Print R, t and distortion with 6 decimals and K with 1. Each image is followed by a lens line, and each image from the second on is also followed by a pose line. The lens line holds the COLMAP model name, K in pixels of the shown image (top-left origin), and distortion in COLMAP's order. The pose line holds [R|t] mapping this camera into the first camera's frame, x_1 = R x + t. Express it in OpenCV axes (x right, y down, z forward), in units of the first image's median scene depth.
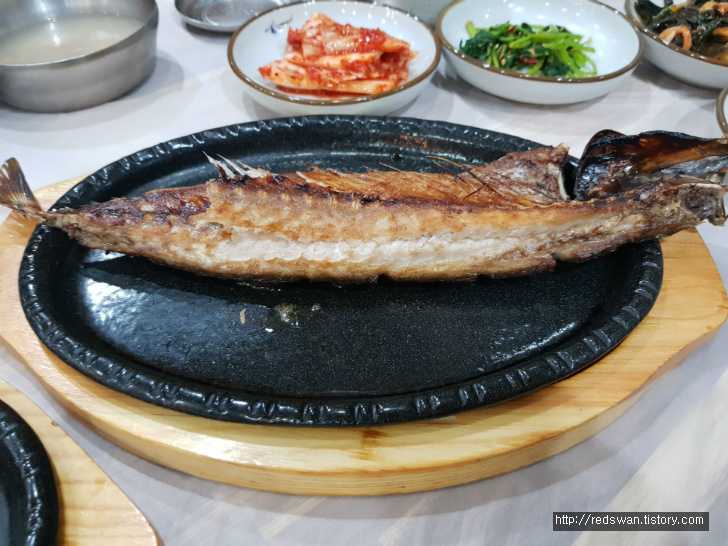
lens RADIAL K [[552.1, 0, 364.0], [0, 552.1, 273.0], [0, 0, 1]] dist [-0.026869, 0.000287]
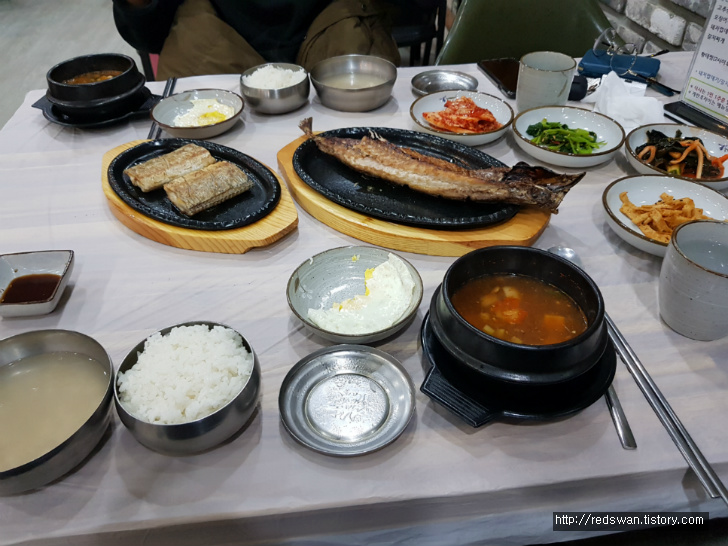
lens RADIAL K [[552.1, 0, 364.0], [0, 552.1, 273.0], [0, 0, 1]] dist [-0.026869, 0.000287]
pose [[0.835797, 0.342636, -0.429003, 1.123116], [-0.398216, 0.916234, -0.044039, 0.576821], [0.377978, 0.207644, 0.902229, -1.337035]]
